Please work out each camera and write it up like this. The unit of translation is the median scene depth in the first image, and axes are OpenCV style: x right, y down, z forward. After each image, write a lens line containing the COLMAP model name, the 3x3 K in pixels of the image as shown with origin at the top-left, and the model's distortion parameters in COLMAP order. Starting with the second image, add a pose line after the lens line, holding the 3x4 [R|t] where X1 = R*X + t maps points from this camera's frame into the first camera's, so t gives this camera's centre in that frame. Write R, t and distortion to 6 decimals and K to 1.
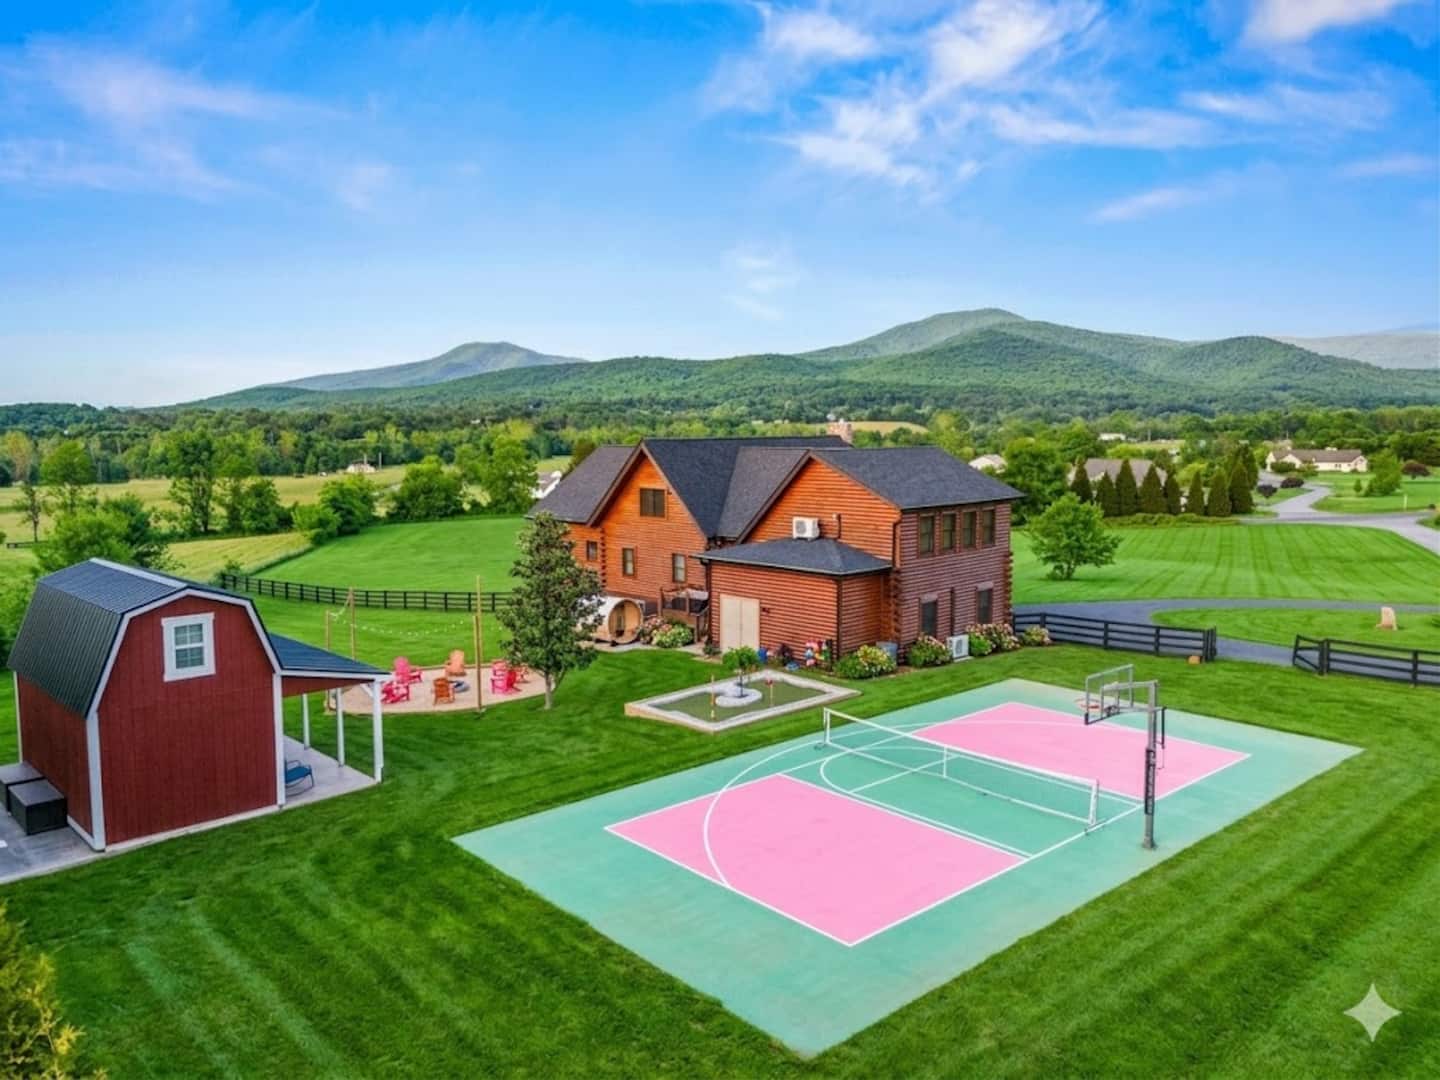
lens RADIAL K [[1077.2, 0, 720.0], [0, 1077.2, 540.0], [0, 0, 1]] dist [0.120079, -0.000552]
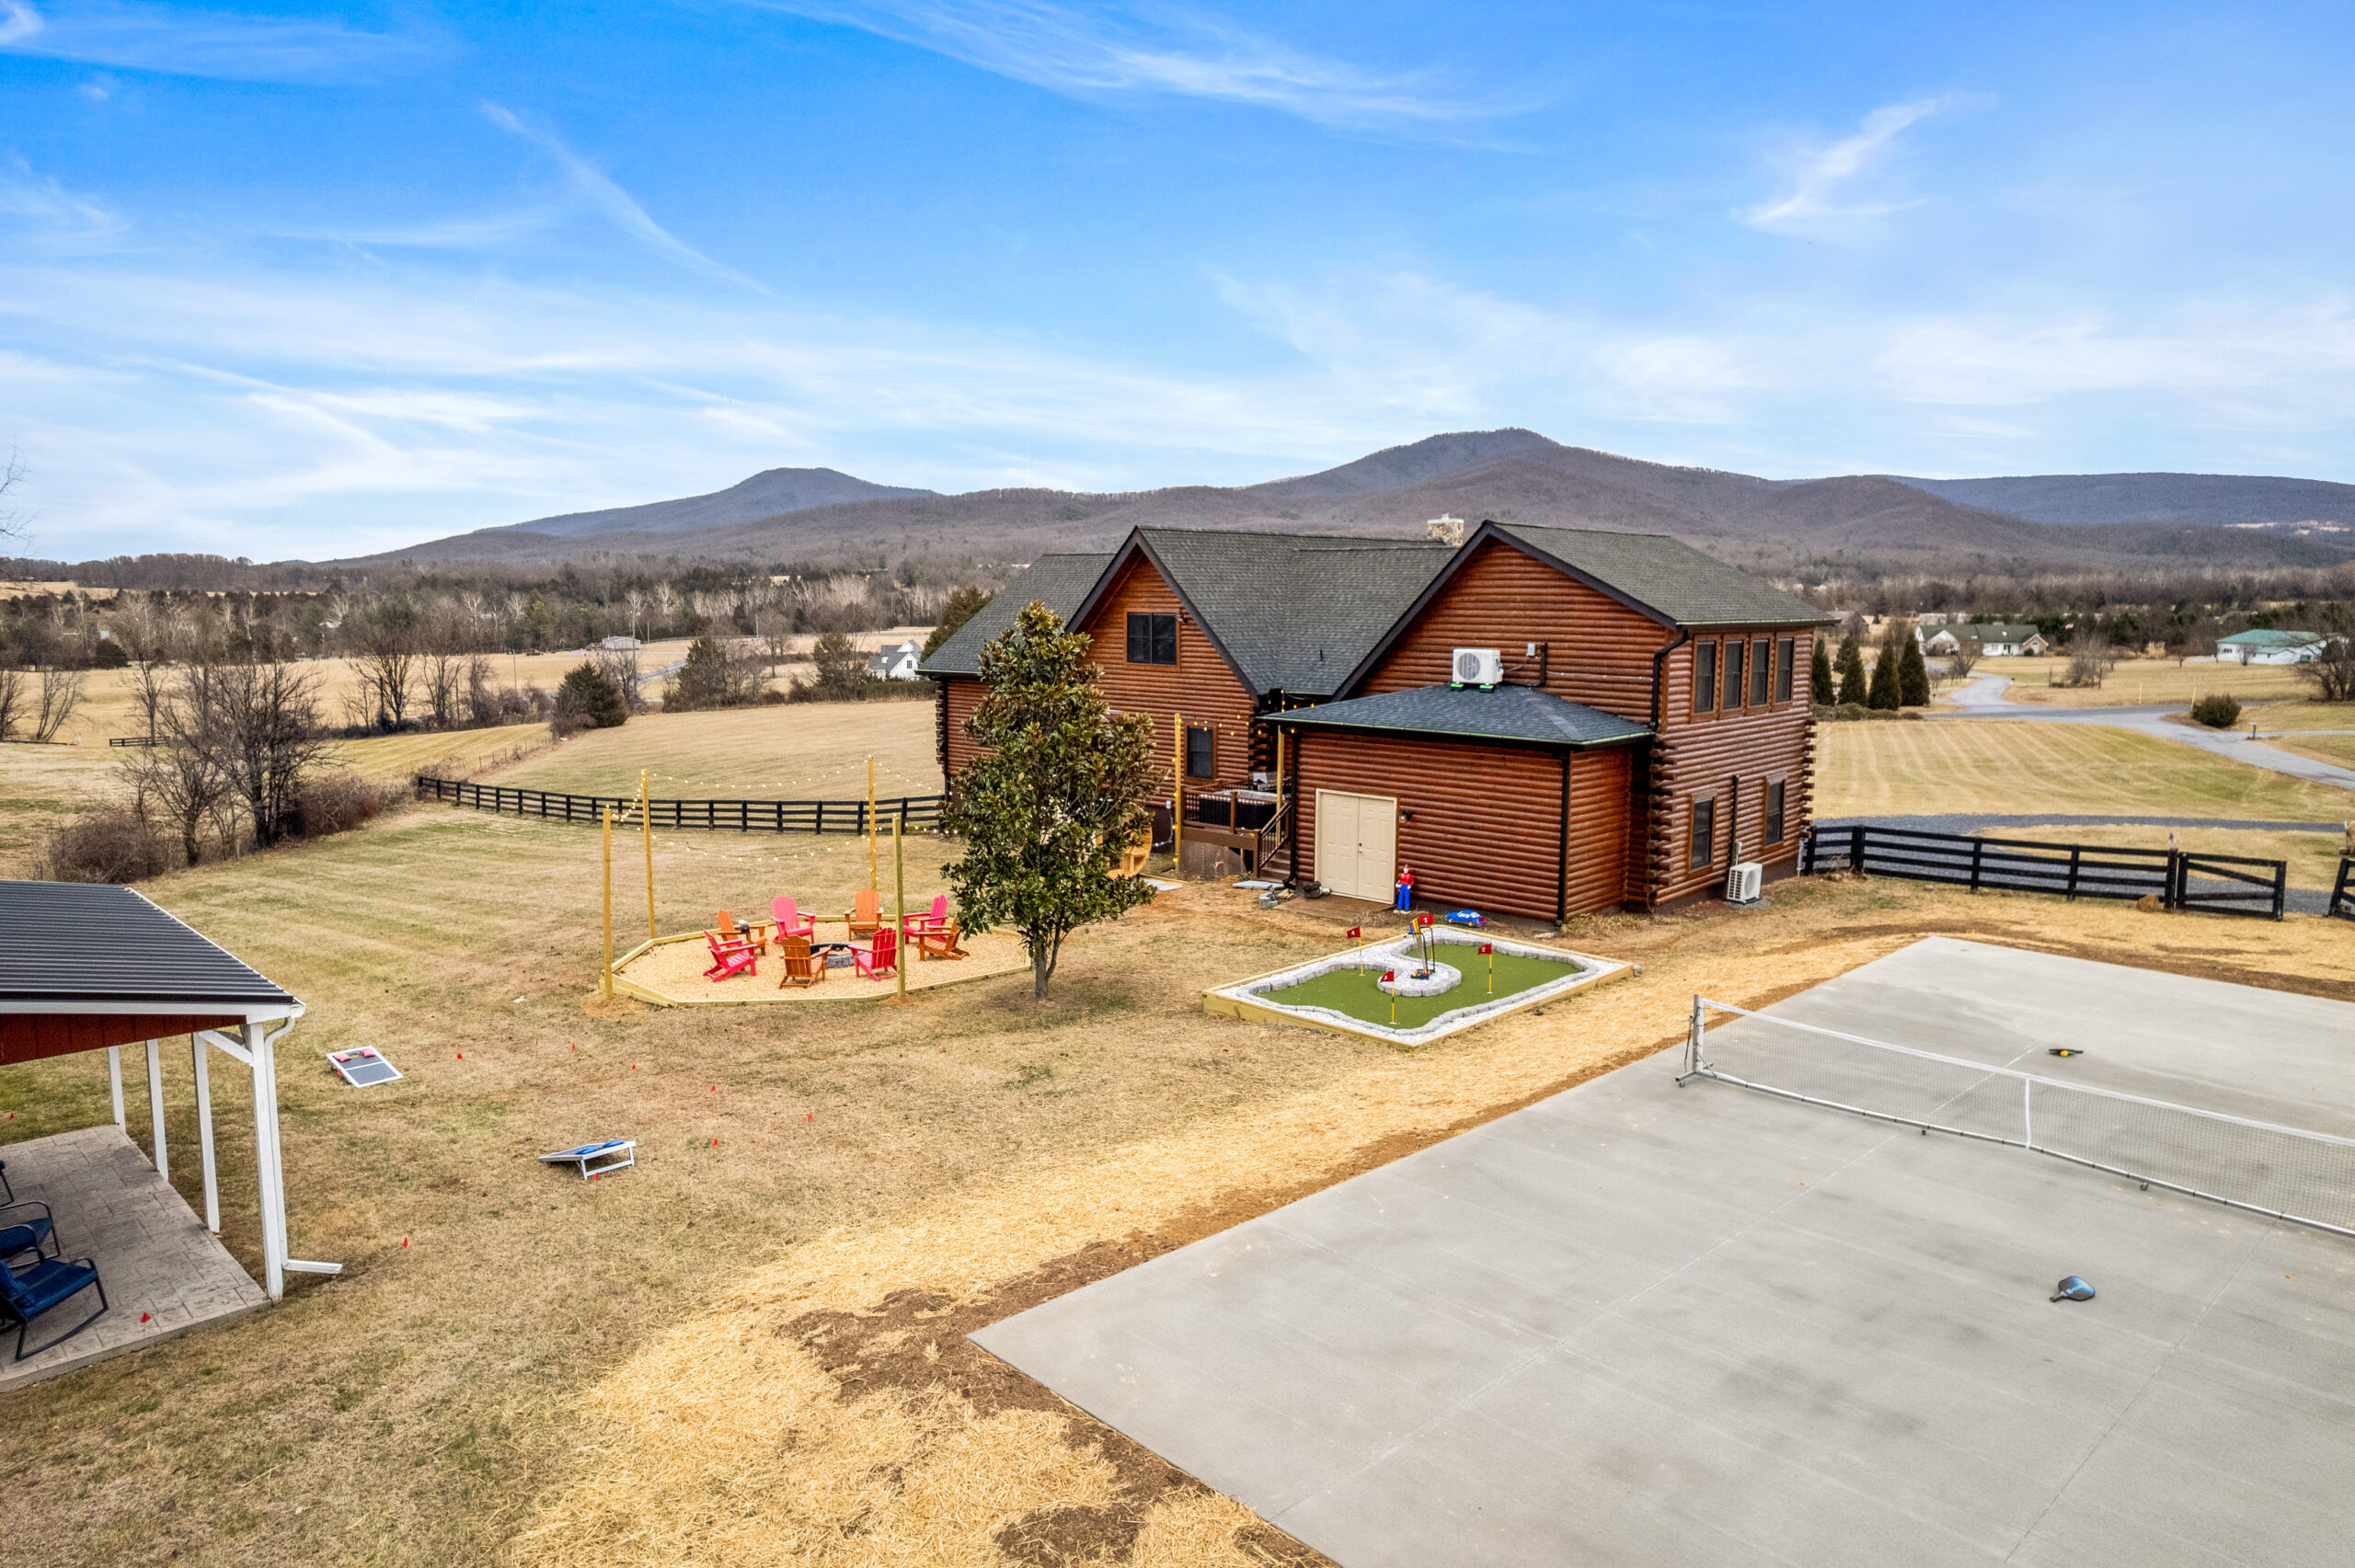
lens RADIAL K [[1511.3, 0, 1177.5], [0, 1511.3, 784.0], [0, 0, 1]] dist [-0.003392, 0.000132]
pose [[0.999256, 0.005068, 0.038222, -0.082030], [-0.005776, 0.999813, 0.018438, 0.028160], [-0.038121, -0.018645, 0.999099, 0.194450]]
